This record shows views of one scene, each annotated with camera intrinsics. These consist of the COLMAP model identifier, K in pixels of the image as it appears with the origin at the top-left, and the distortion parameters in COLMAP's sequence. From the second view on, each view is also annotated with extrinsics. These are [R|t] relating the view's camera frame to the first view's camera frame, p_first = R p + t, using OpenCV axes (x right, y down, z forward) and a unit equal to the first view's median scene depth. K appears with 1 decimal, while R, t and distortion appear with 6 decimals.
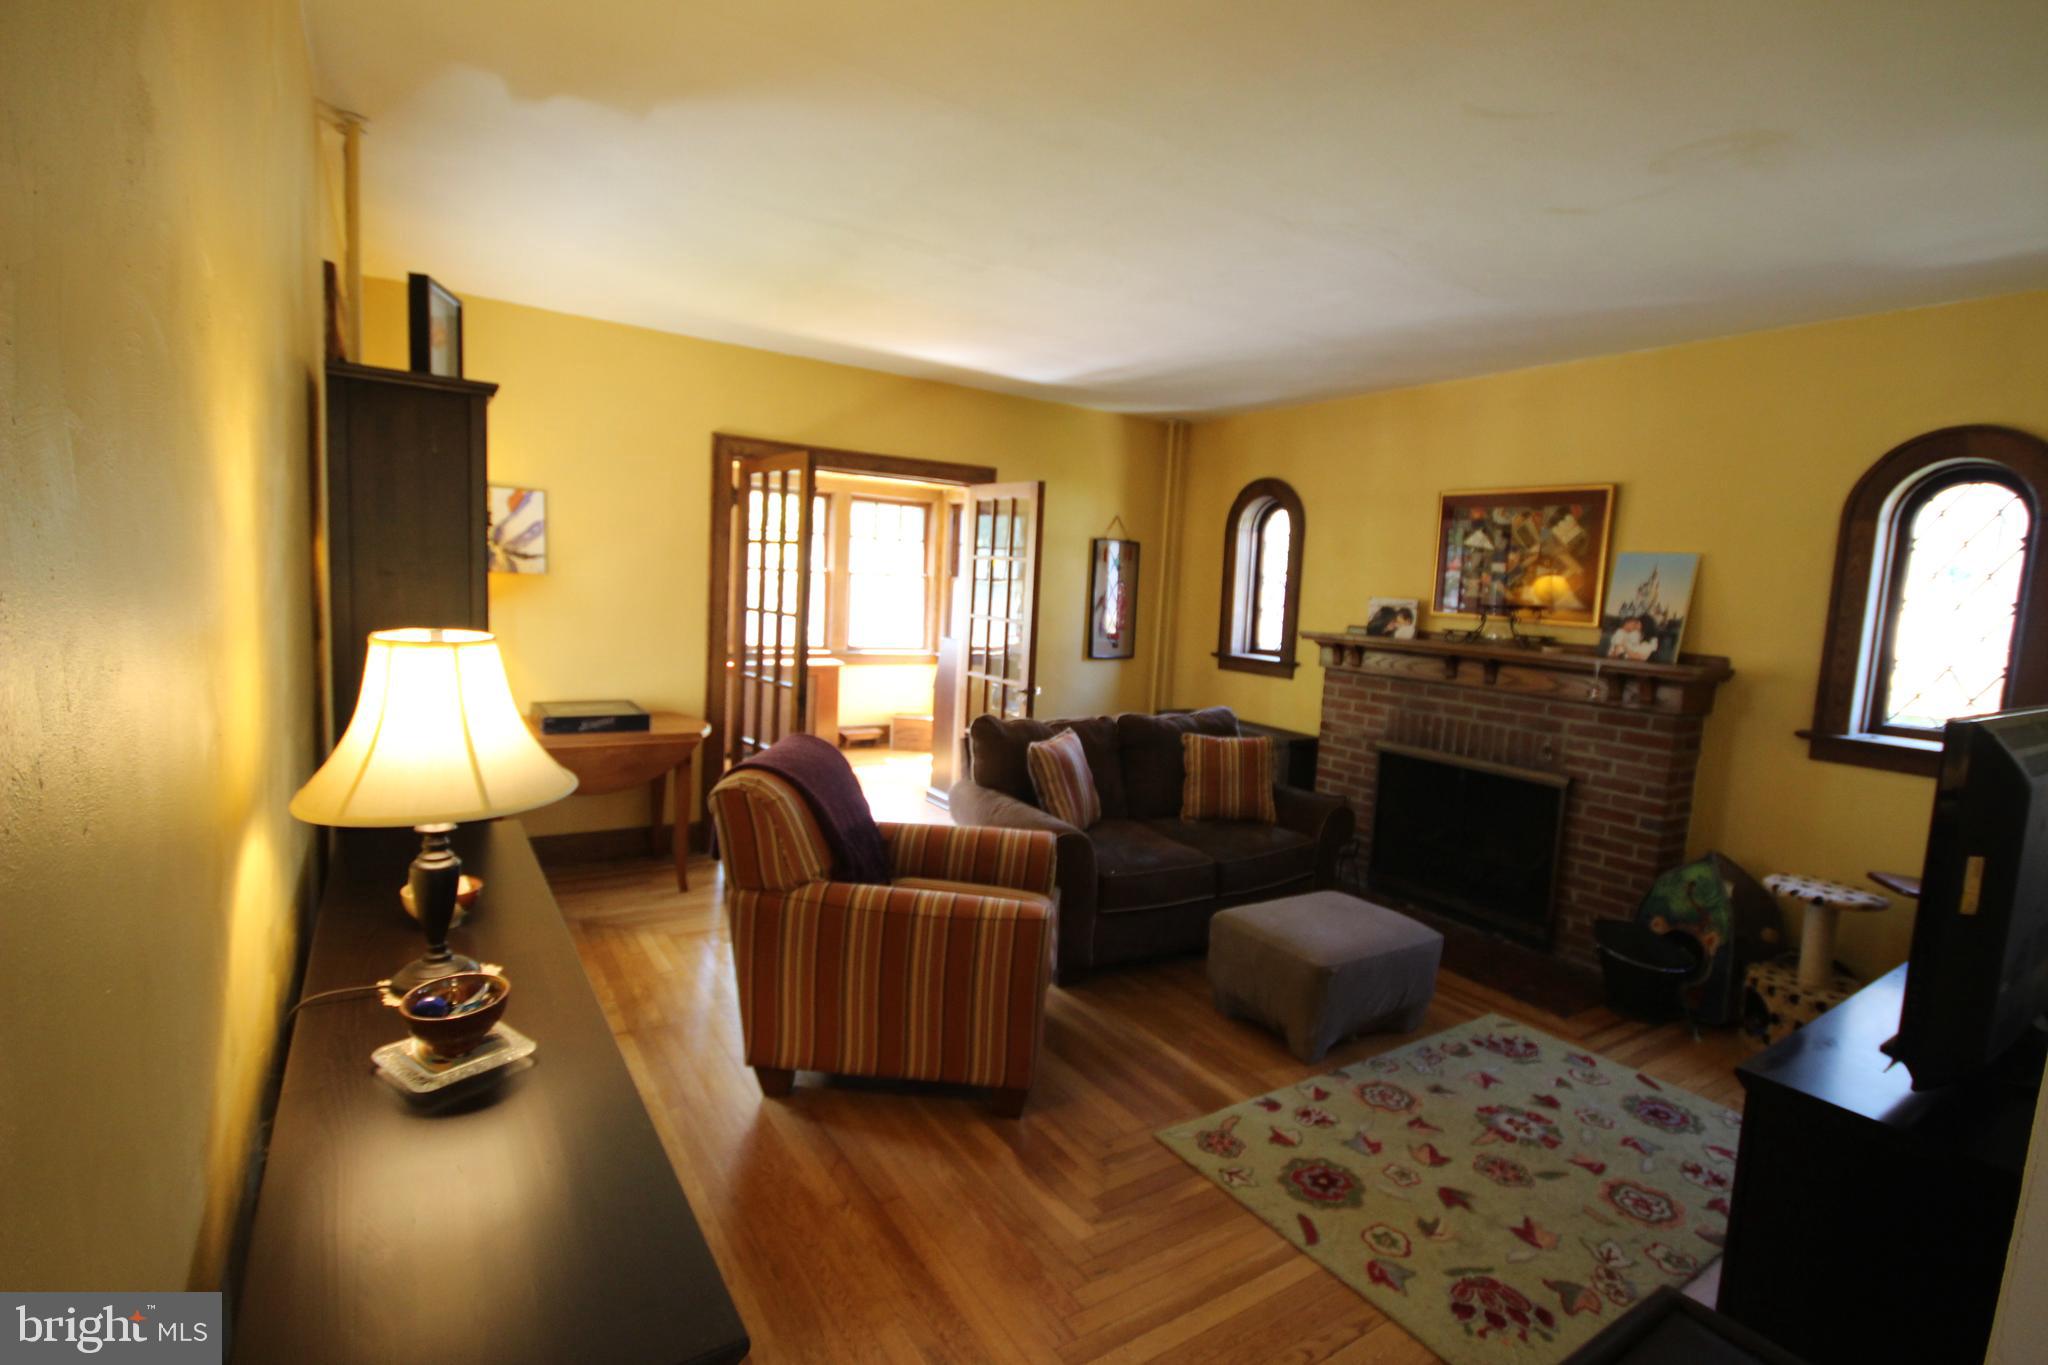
lens RADIAL K [[950.7, 0, 1025.7], [0, 950.7, 692.0], [0, 0, 1]] dist [-0.001307, -0.000119]
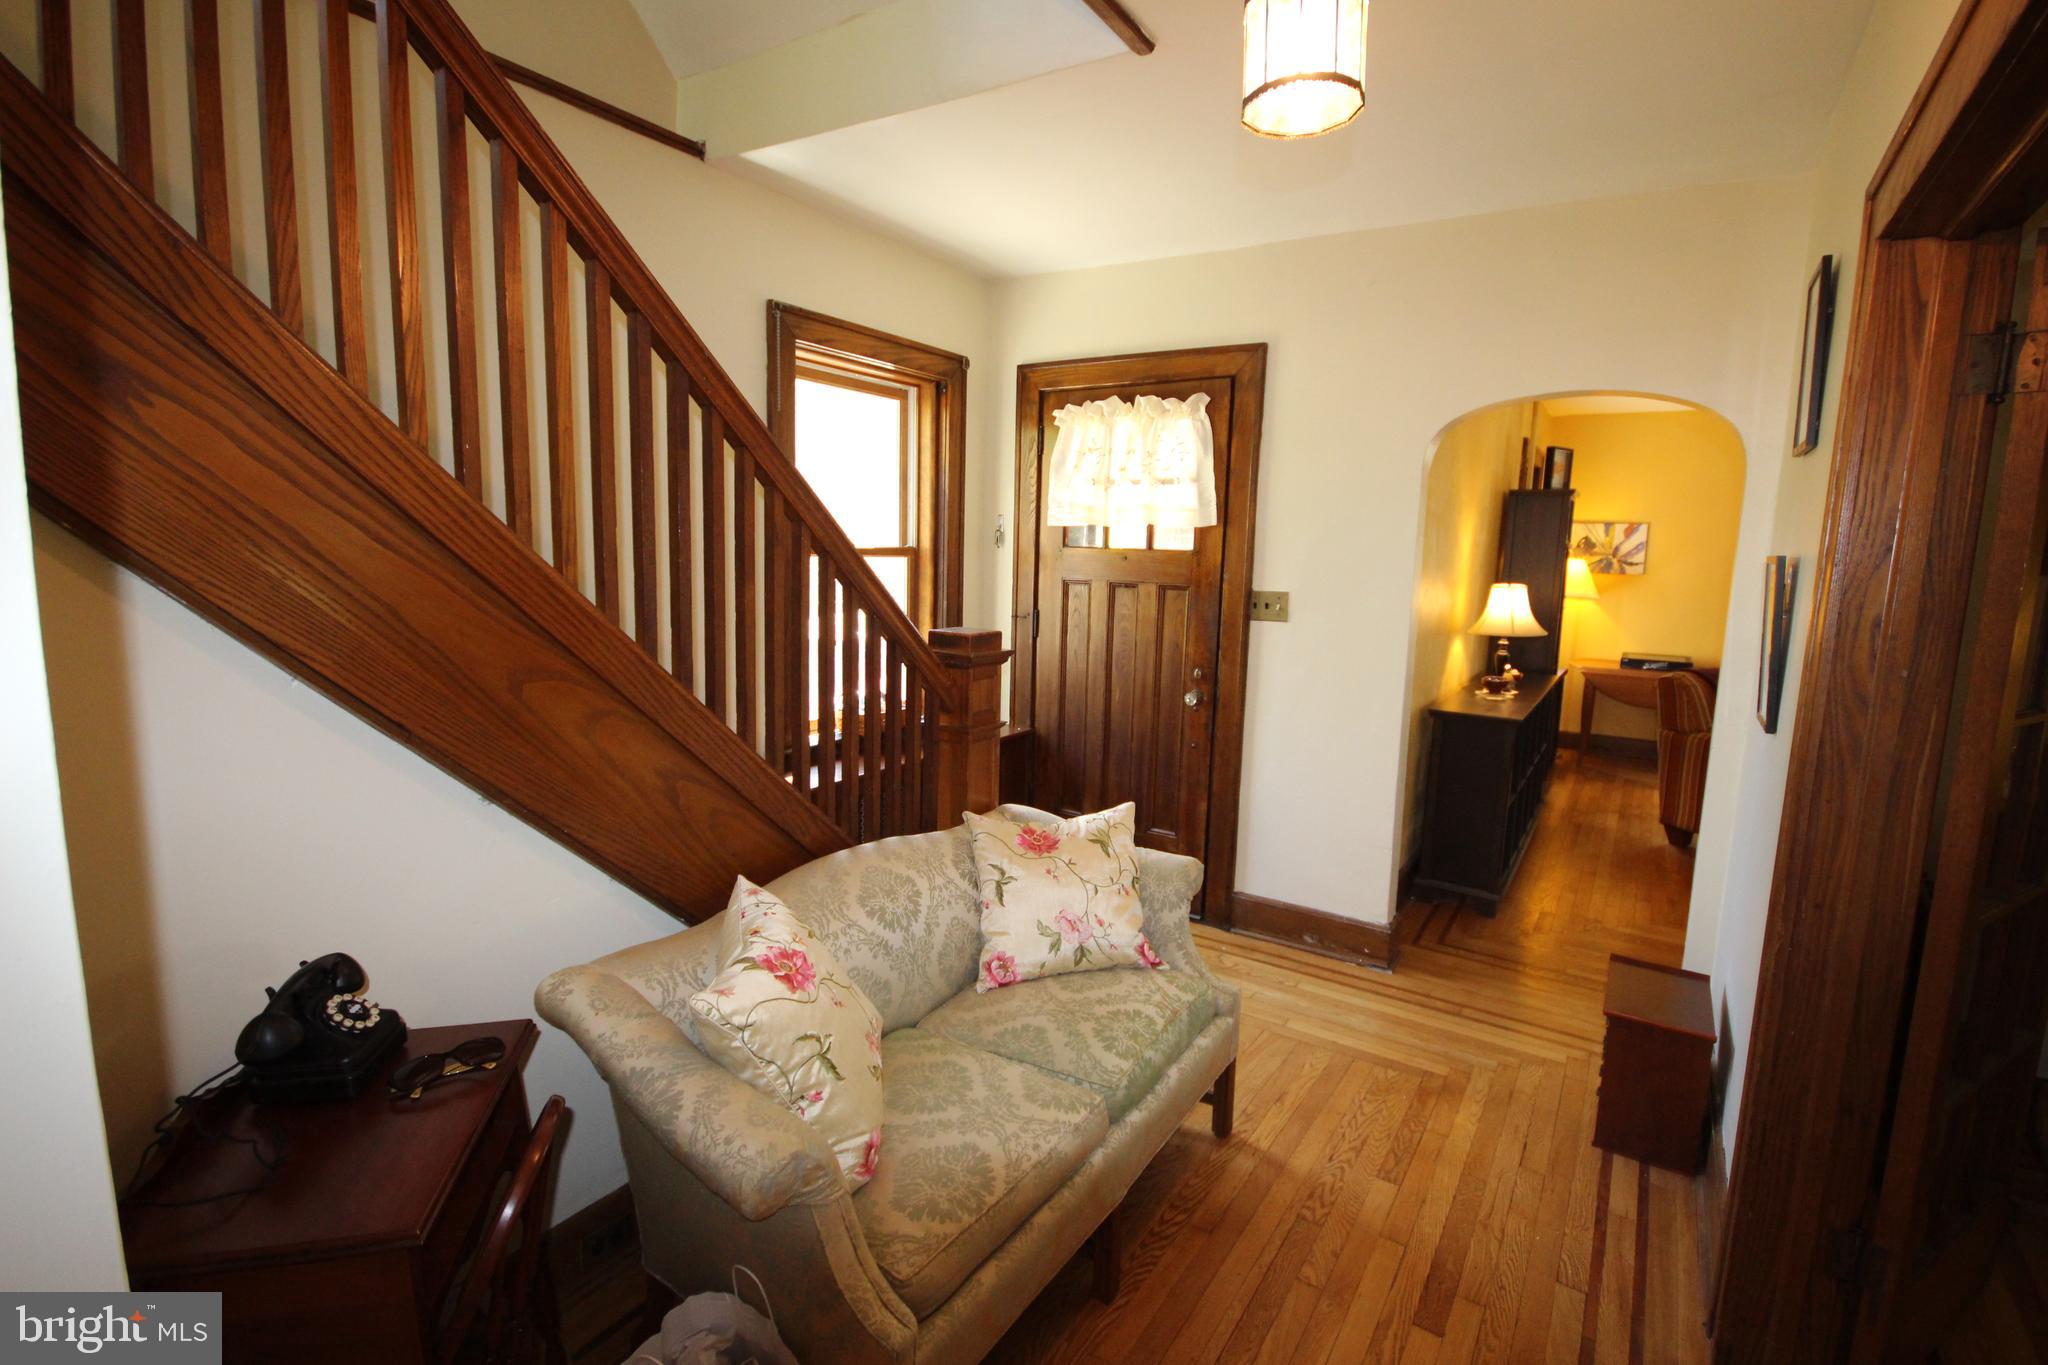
lens RADIAL K [[950.7, 0, 1022.0], [0, 950.7, 681.2], [0, 0, 1]] dist [-0.001307, -0.000119]
pose [[0.397850, 0.086840, -0.913331, 0.577648], [-0.110207, 0.992825, 0.046392, 0.099318], [0.910807, 0.082199, 0.404566, -0.613627]]
